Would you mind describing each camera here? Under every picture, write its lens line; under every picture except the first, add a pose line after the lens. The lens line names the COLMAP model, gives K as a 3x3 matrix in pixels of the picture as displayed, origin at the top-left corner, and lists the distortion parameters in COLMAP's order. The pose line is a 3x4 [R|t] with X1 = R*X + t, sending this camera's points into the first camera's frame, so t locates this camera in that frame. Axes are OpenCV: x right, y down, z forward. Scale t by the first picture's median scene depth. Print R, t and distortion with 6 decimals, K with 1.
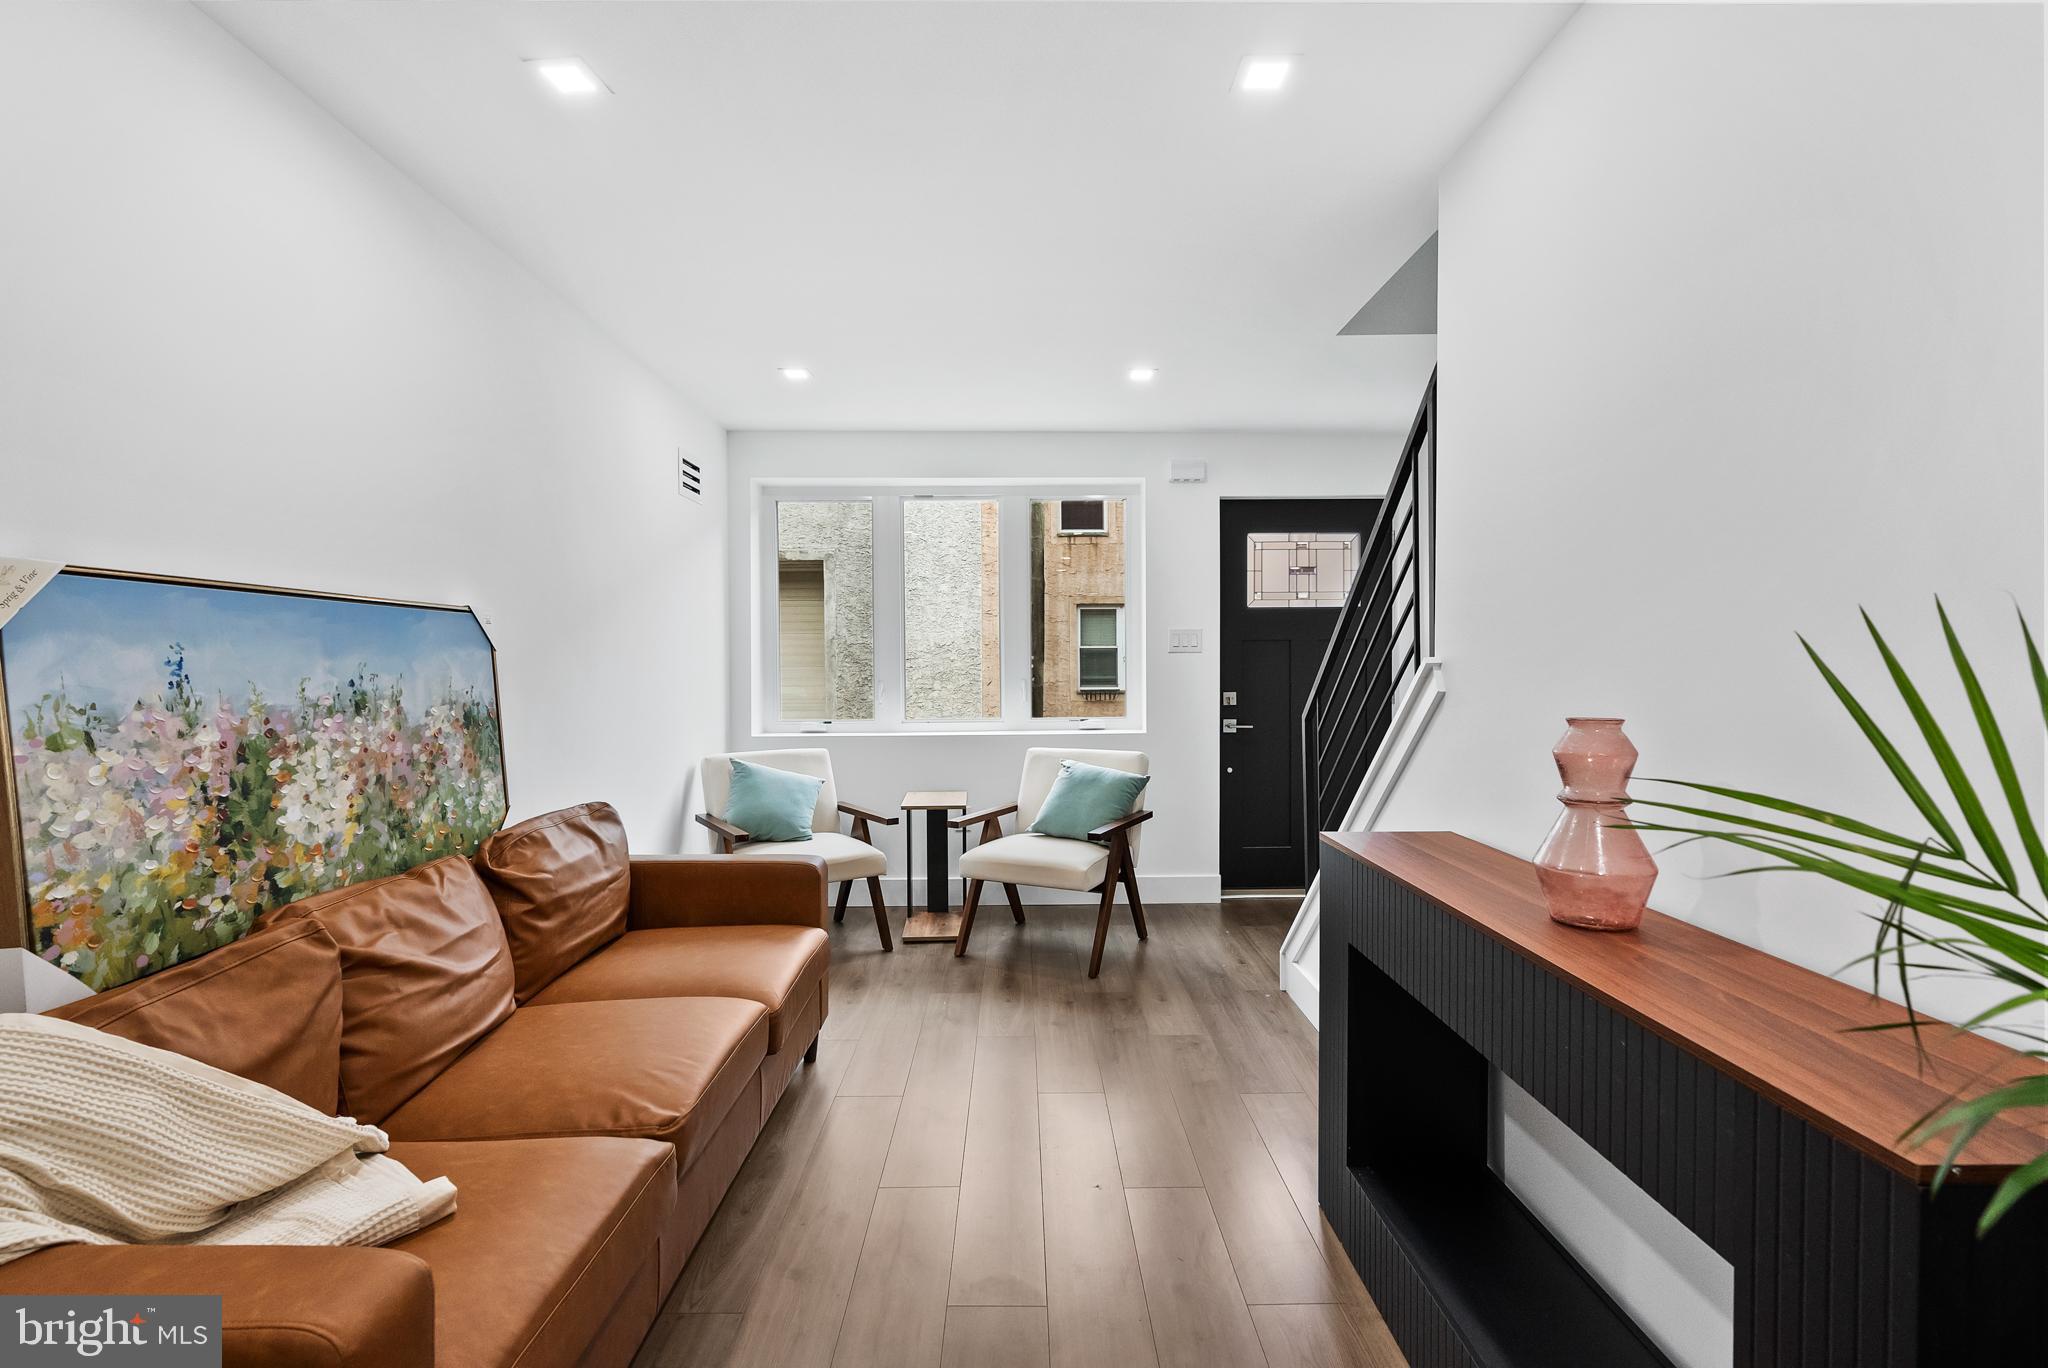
lens RADIAL K [[926.1, 0, 1030.9], [0, 926.1, 679.0], [0, 0, 1]] dist [-0.000808, 0.000686]
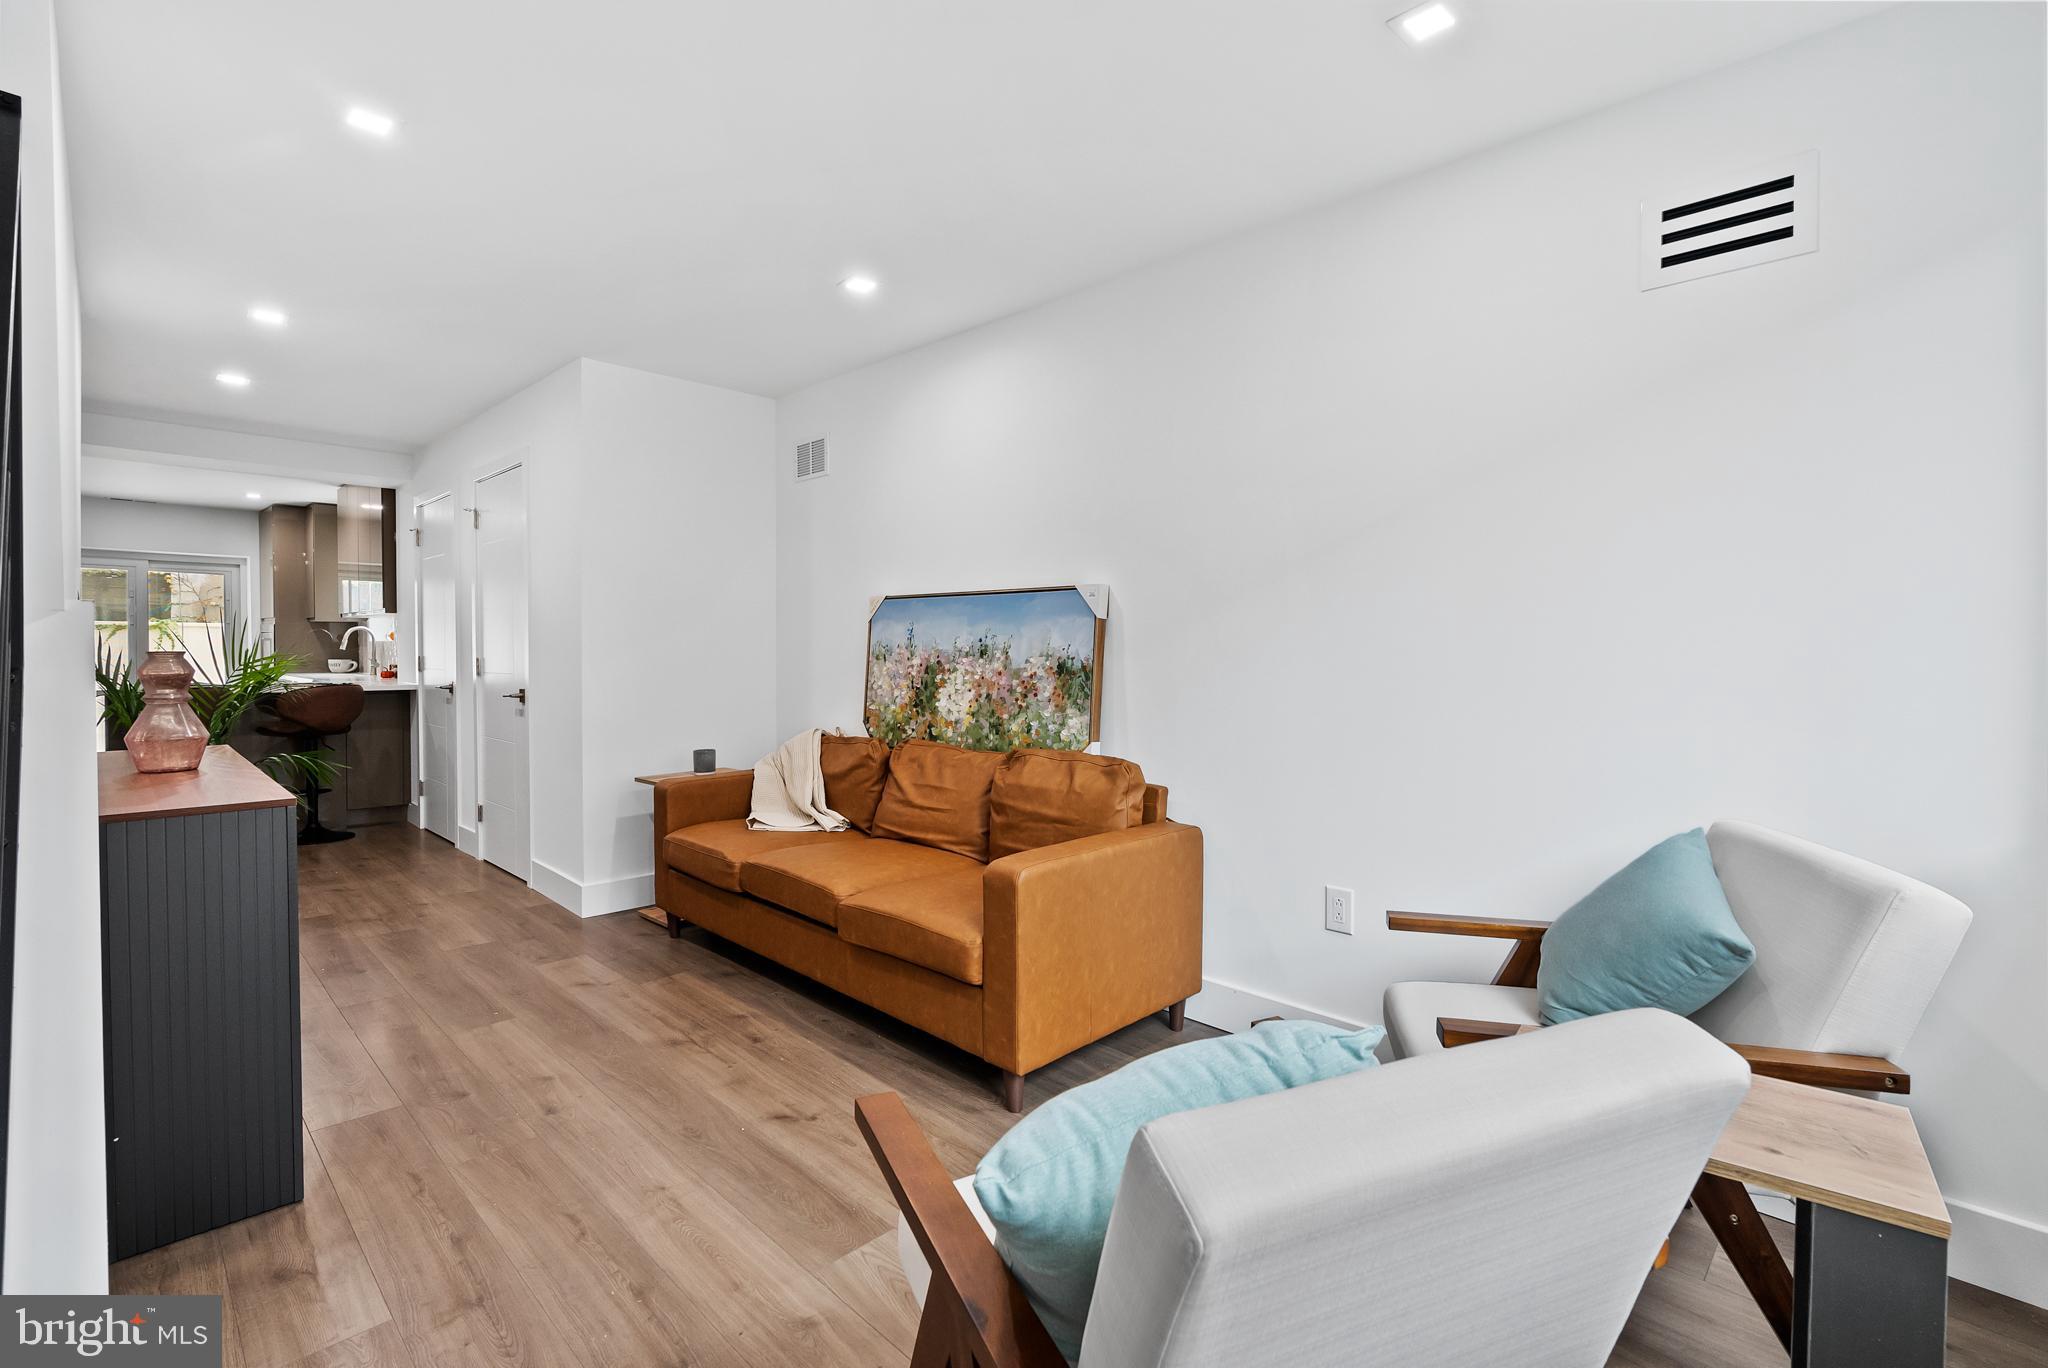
lens RADIAL K [[926.1, 0, 1030.9], [0, 926.1, 679.0], [0, 0, 1]] dist [-0.000808, 0.000686]
pose [[-0.706566, 0.020376, -0.707353, 0.480040], [-0.017149, 0.998799, 0.045901, -0.004294], [0.707439, 0.044563, -0.705368, 2.365928]]
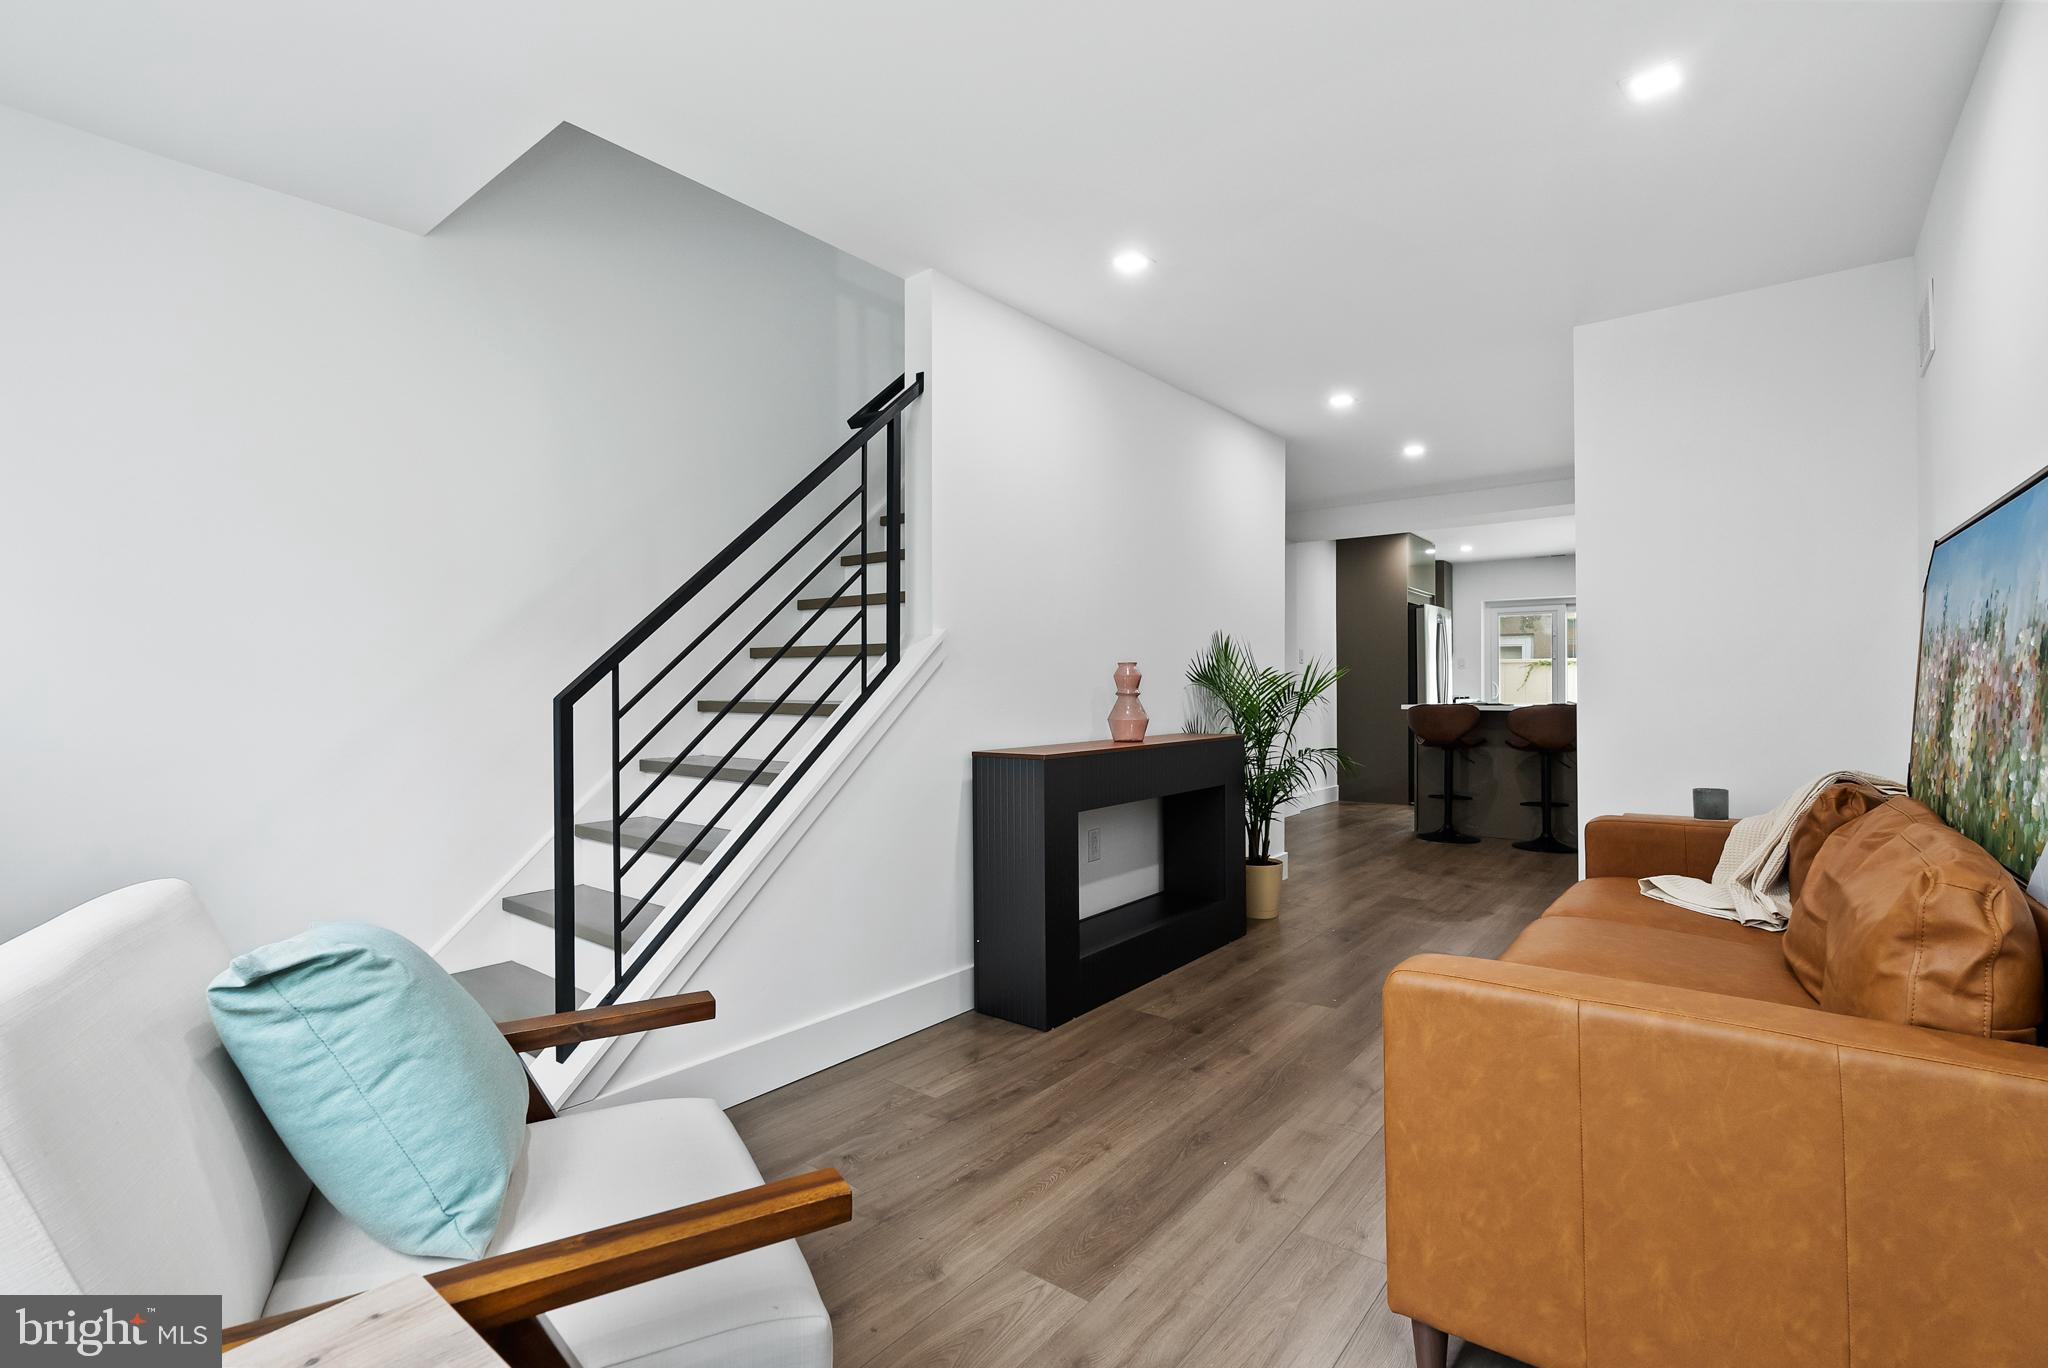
lens RADIAL K [[933.1, 0, 1030.9], [0, 933.1, 677.7], [0, 0, 1]] dist [0.000686, 0.000421]
pose [[-0.778334, 0.013233, 0.627711, -0.586984], [0.018178, 0.999834, 0.001462, 0.057838], [-0.627587, 0.012548, -0.778445, 2.281091]]
